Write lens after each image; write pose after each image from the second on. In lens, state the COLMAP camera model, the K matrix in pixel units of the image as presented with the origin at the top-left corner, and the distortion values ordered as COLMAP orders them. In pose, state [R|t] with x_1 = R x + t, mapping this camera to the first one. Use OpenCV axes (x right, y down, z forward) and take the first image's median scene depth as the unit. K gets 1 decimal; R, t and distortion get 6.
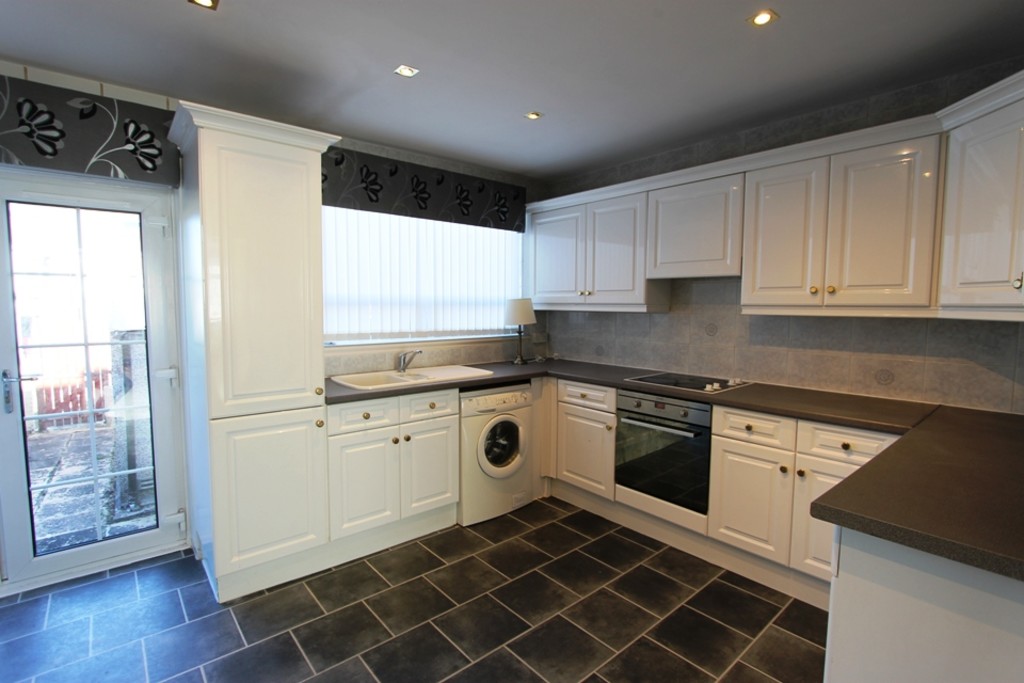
lens RADIAL K [[480.3, 0, 512.0], [0, 480.3, 341.5], [0, 0, 1]] dist [0.000025, 0.000003]
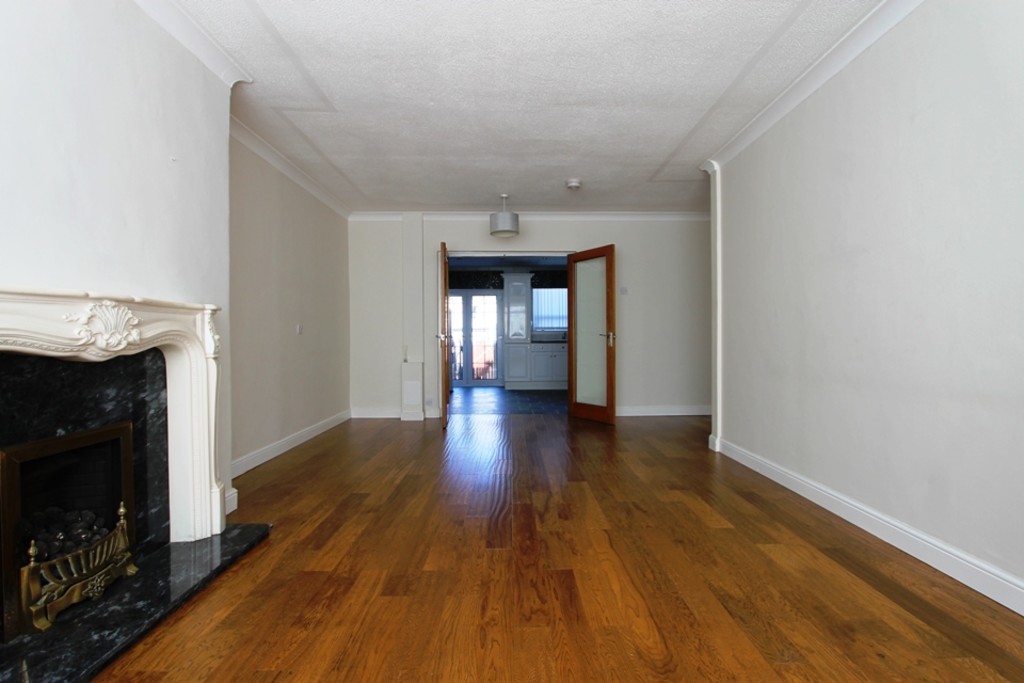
lens RADIAL K [[480.3, 0, 512.0], [0, 480.3, 341.5], [0, 0, 1]] dist [0.000025, 0.000003]
pose [[0.760078, -0.000504, -0.649832, 1.952834], [-0.043823, 0.997683, -0.052032, 0.322932], [0.648353, 0.068026, 0.758295, -1.944002]]
